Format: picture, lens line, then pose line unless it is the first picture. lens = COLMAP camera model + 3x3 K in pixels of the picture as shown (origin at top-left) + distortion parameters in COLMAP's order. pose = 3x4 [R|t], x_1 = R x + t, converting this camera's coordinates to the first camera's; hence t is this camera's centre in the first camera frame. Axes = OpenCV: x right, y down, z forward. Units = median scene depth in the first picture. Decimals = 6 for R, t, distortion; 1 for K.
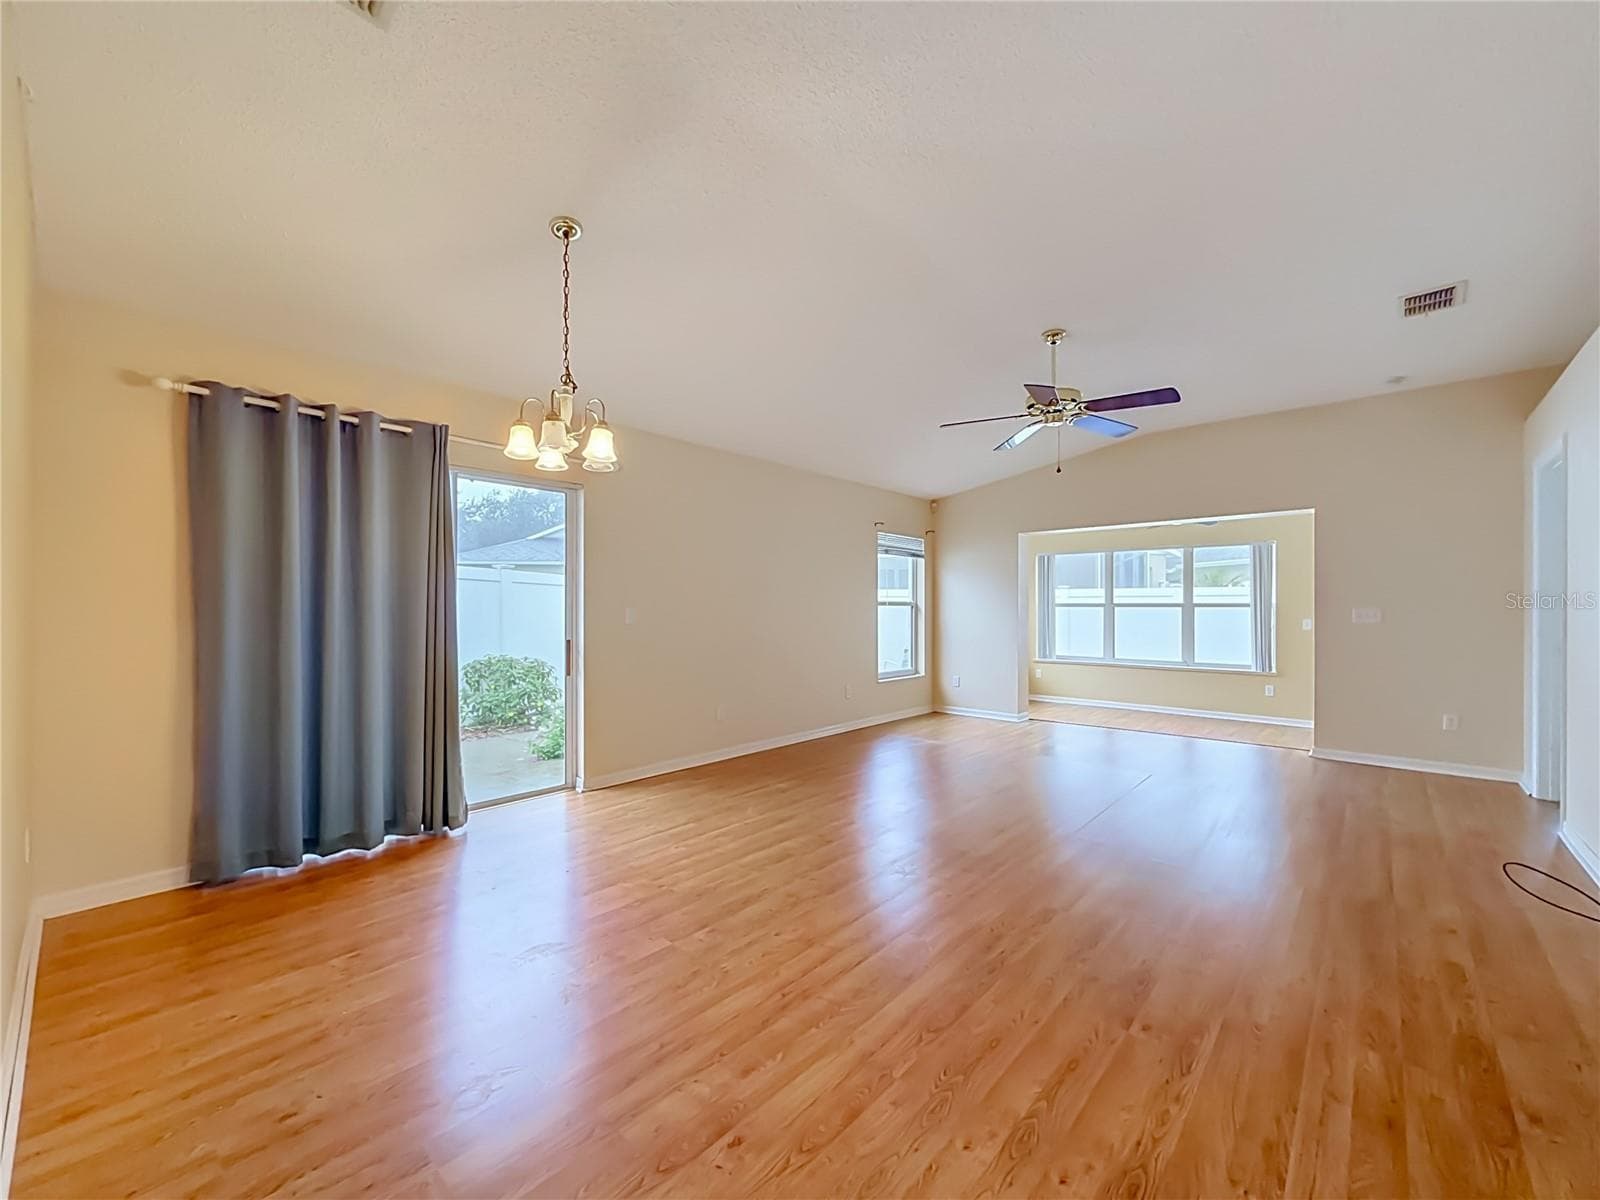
lens RADIAL K [[642.2, 0, 800.0], [0, 642.2, 600.0], [0, 0, 1]] dist [0.001586, -0.000219]
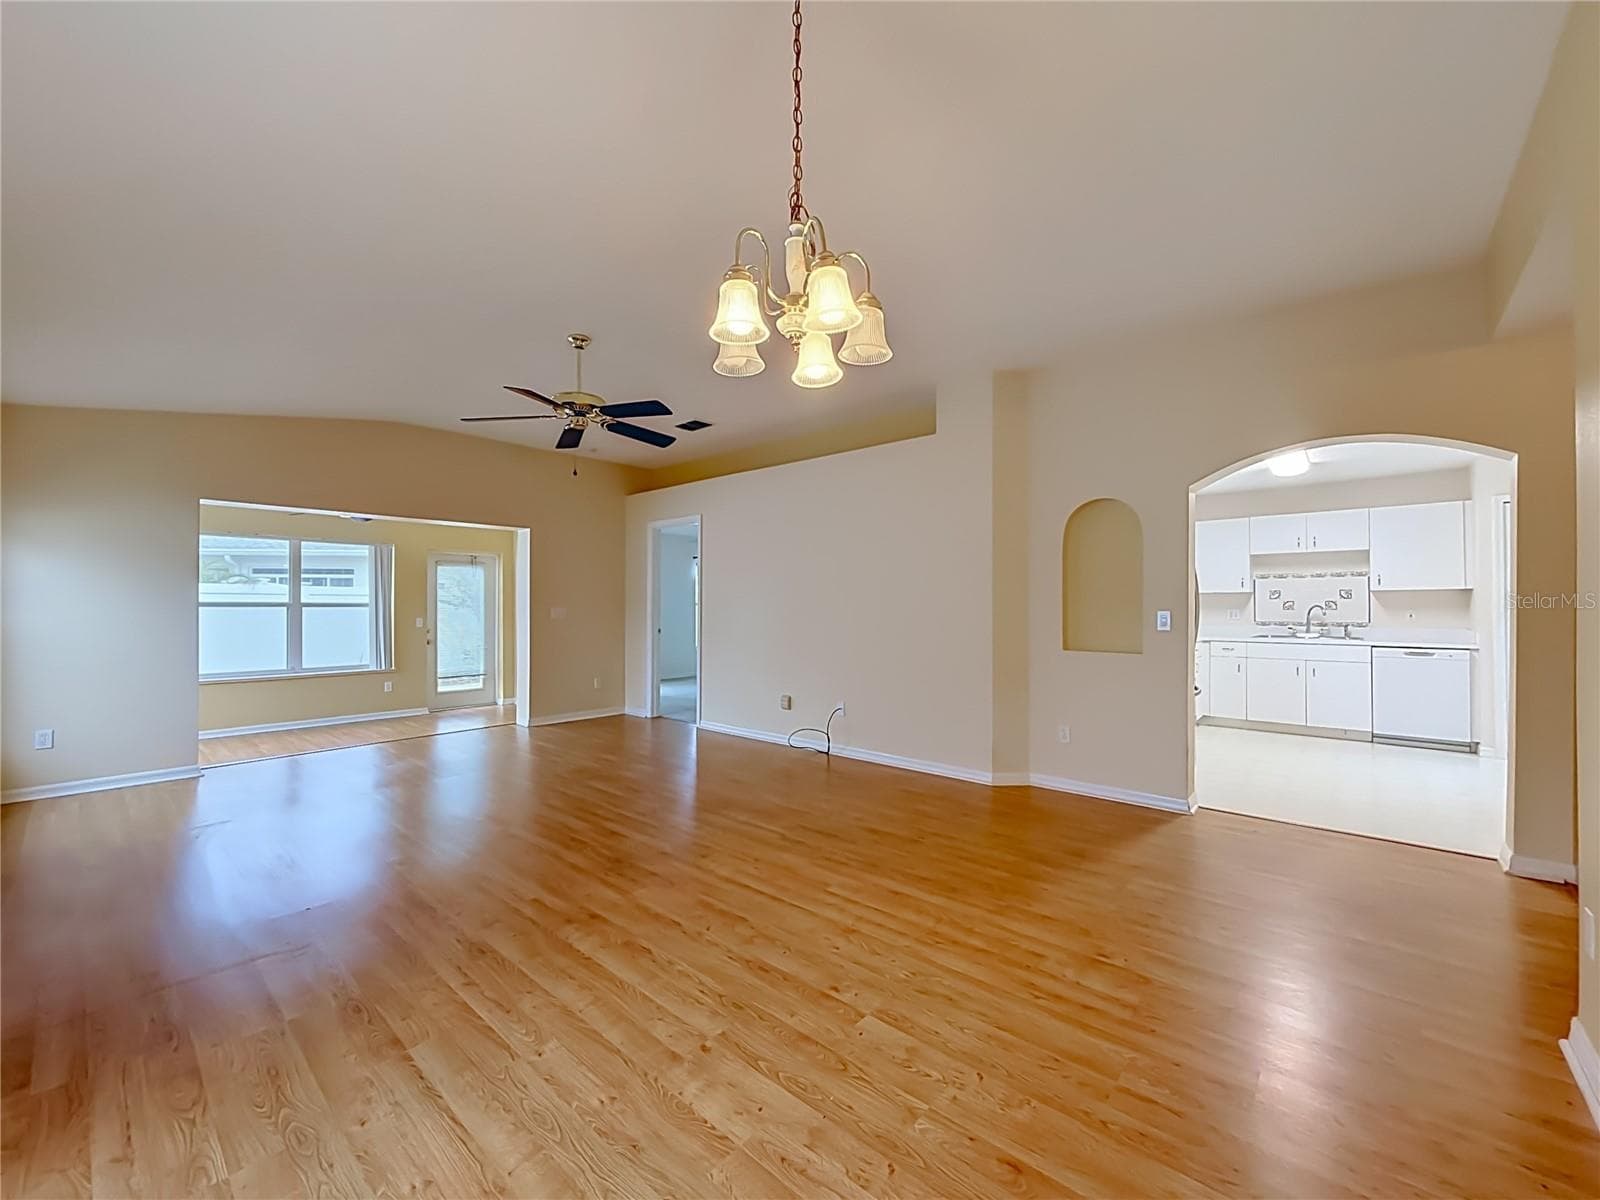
lens RADIAL K [[642.2, 0, 800.0], [0, 642.2, 600.0], [0, 0, 1]] dist [0.001586, -0.000219]
pose [[-0.012334, 0.008815, 0.999885, -0.353902], [-0.009841, 0.999912, -0.008937, 0.003101], [-0.999876, -0.009950, -0.012247, 0.378944]]
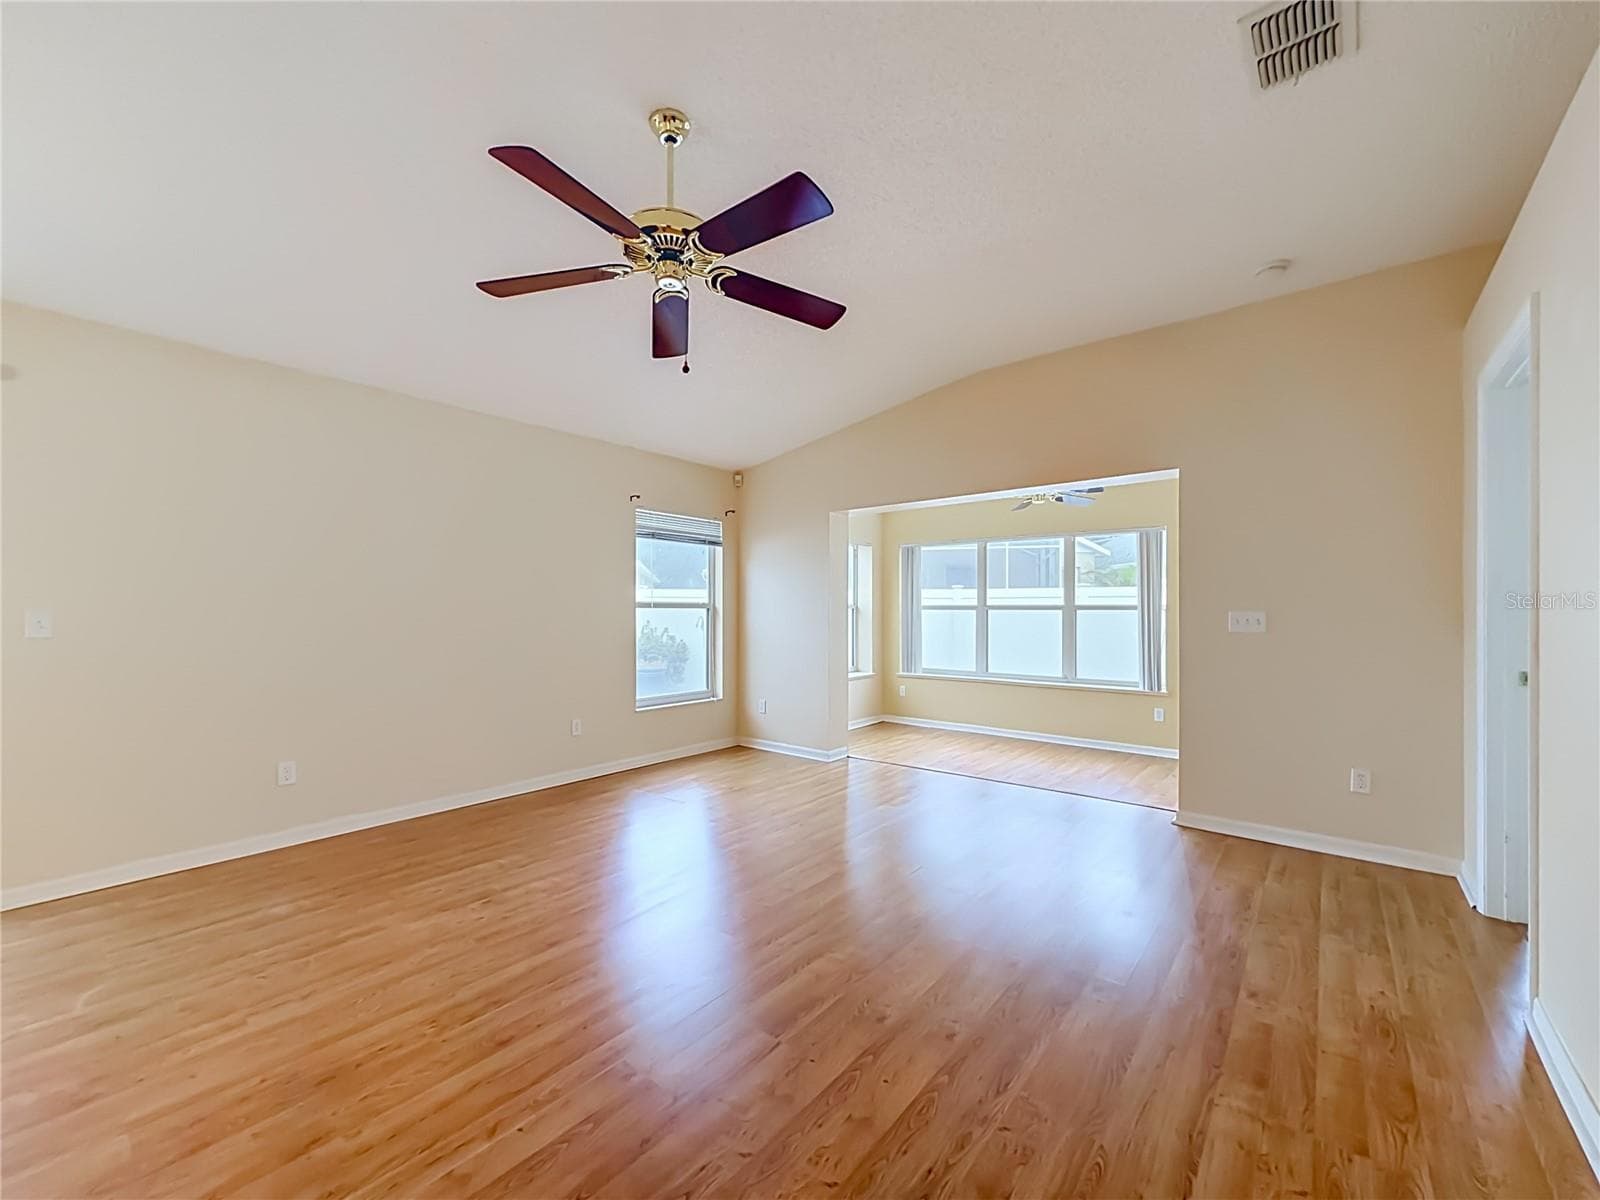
lens RADIAL K [[646.9, 0, 800.5], [0, 646.9, 602.7], [0, 0, 1]] dist [-0.000833, 0.000310]
pose [[0.998803, -0.000392, 0.048912, 0.273275], [0.000489, 0.999998, -0.001971, 0.004201], [-0.048911, 0.001993, 0.998801, 0.245152]]
